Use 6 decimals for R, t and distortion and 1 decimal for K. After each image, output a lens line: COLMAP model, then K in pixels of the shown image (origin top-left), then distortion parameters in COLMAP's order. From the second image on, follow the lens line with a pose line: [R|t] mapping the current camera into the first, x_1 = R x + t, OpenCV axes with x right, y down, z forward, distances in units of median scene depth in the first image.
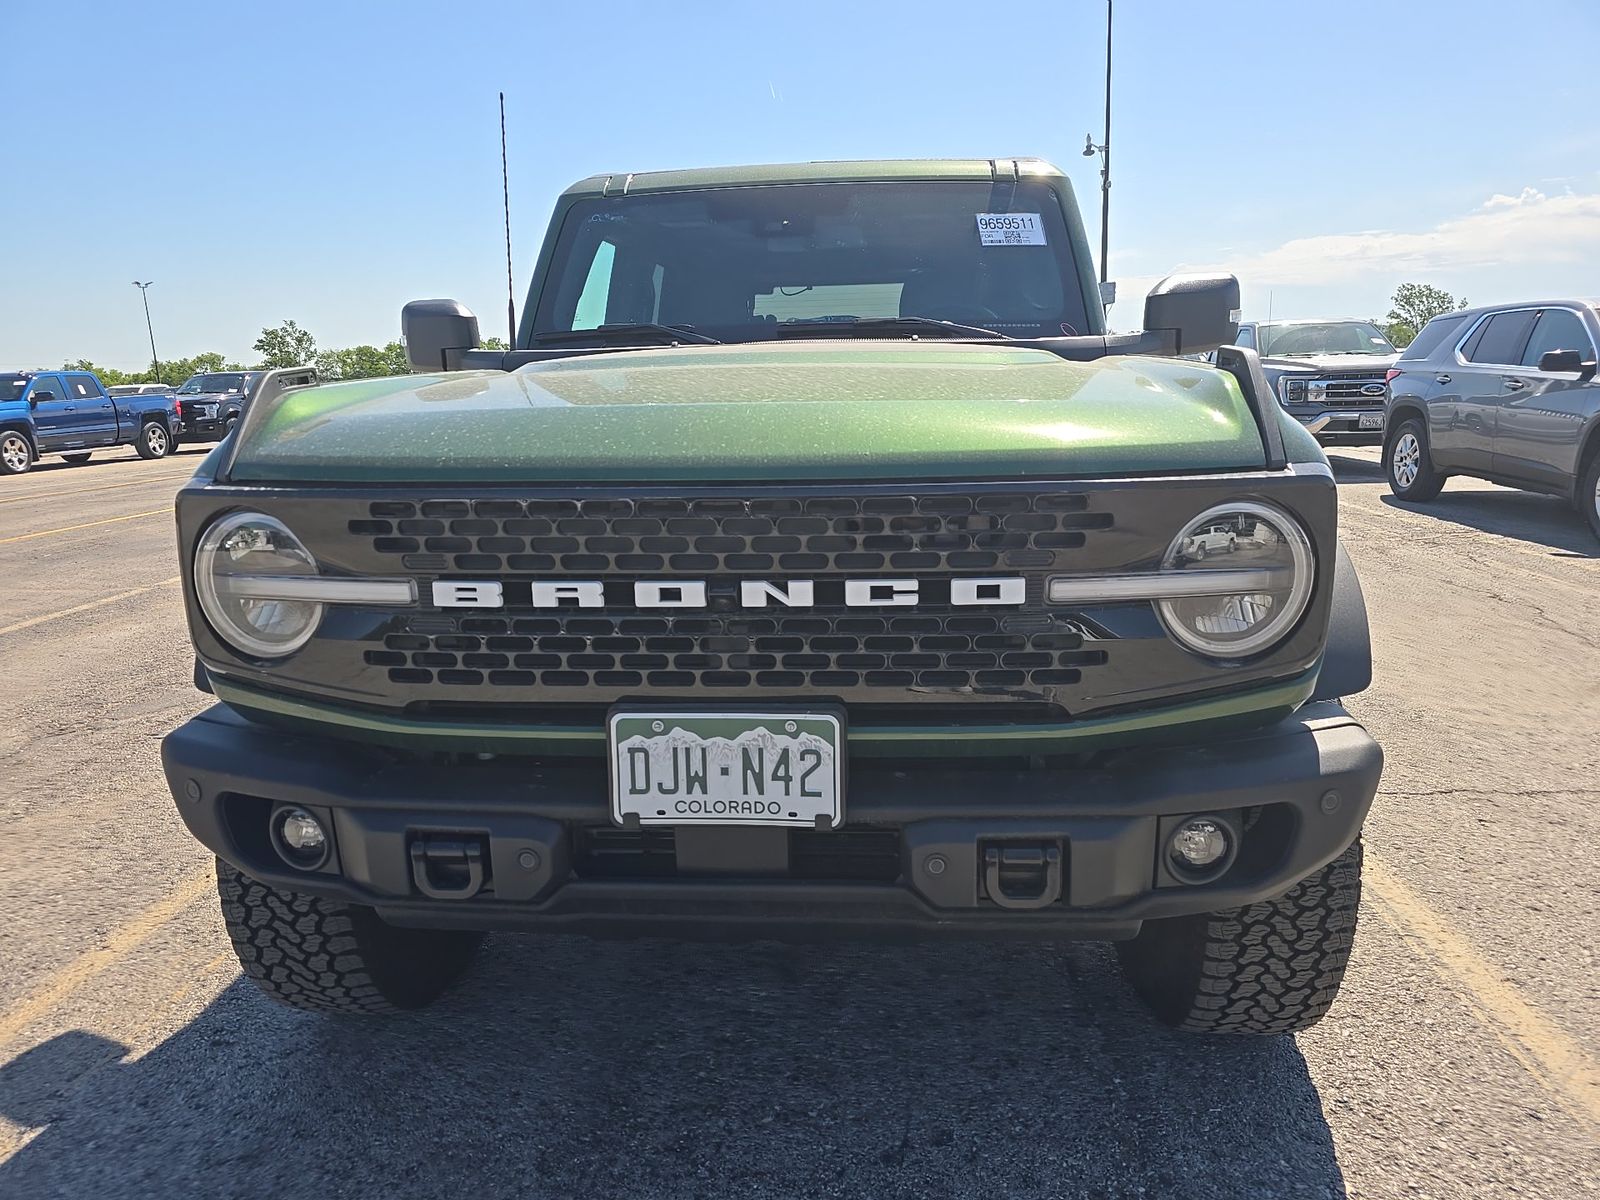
lens RADIAL K [[1117.0, 0, 800.0], [0, 1117.0, 600.0], [0, 0, 1]] dist [0.016927, 0.000041]
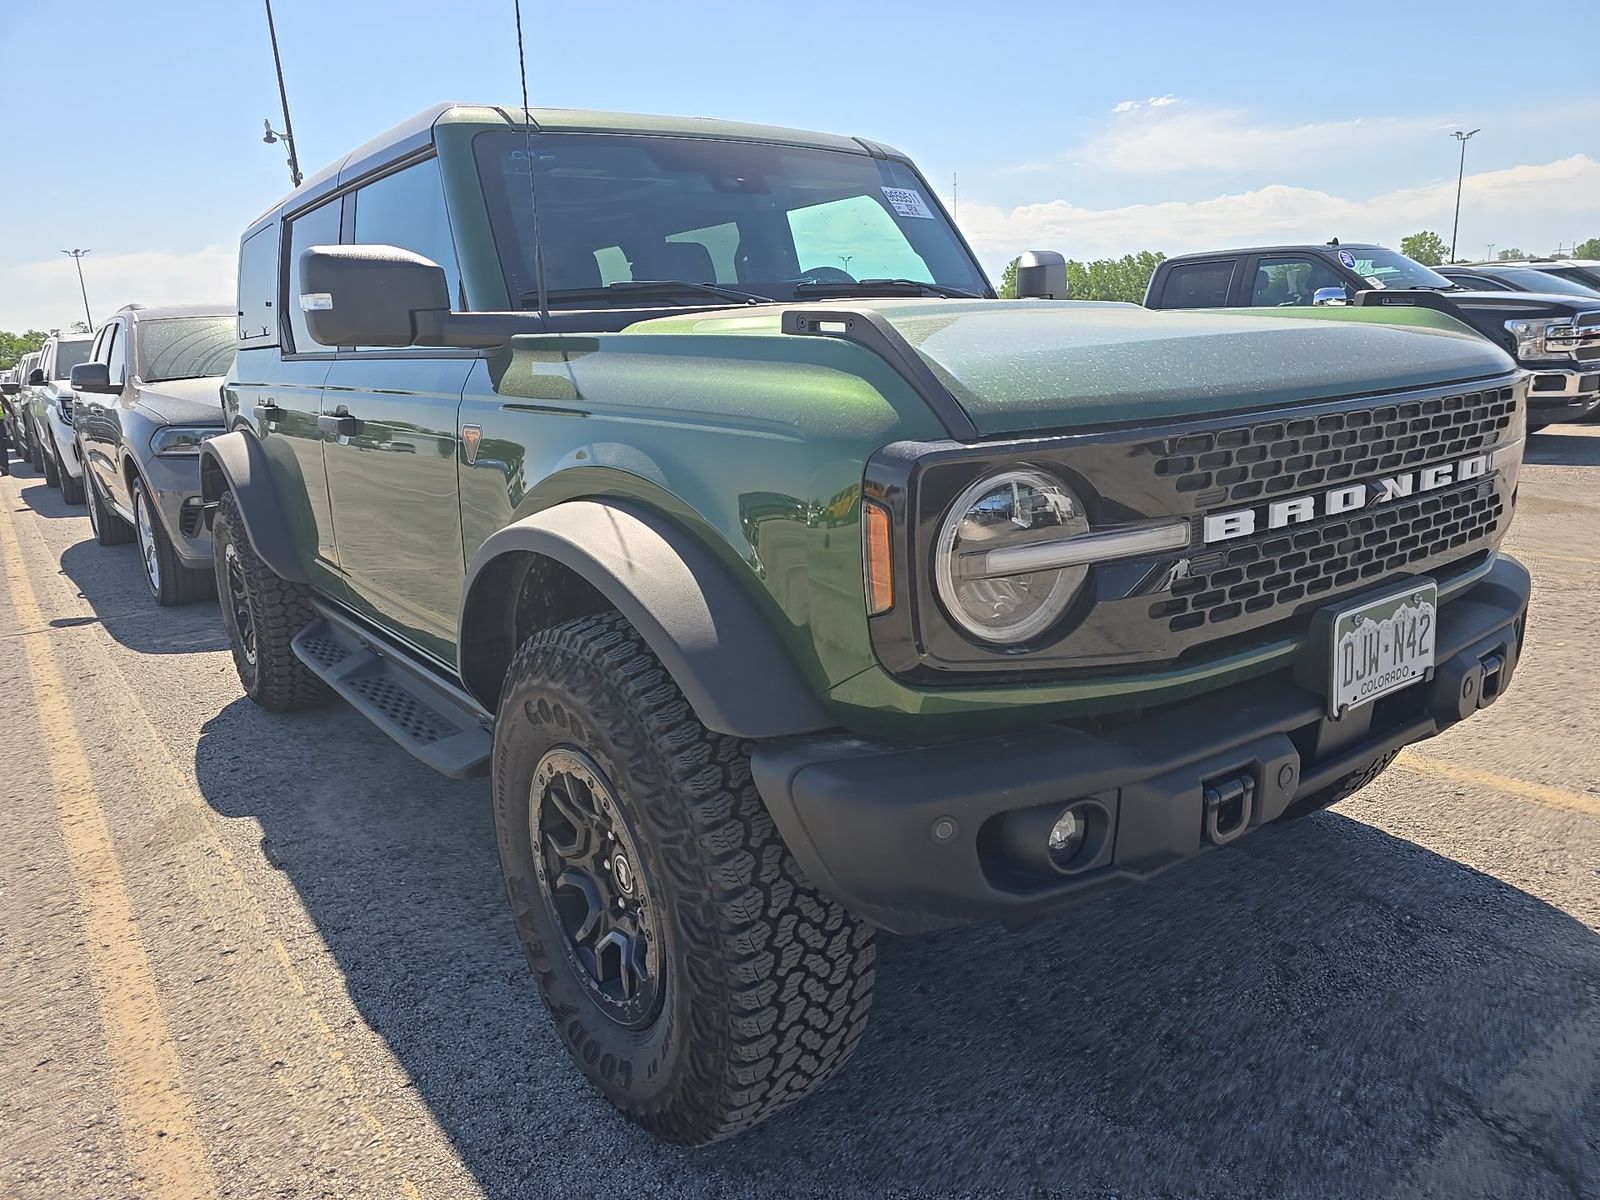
lens RADIAL K [[1097.7, 0, 808.3], [0, 1097.7, 608.1], [0, 0, 1]] dist [0.011041, -0.000075]
pose [[0.758798, -0.173837, 0.627699, -1.164452], [0.167160, 0.983422, 0.070280, -0.061853], [-0.629510, 0.051598, 0.775277, 0.478136]]
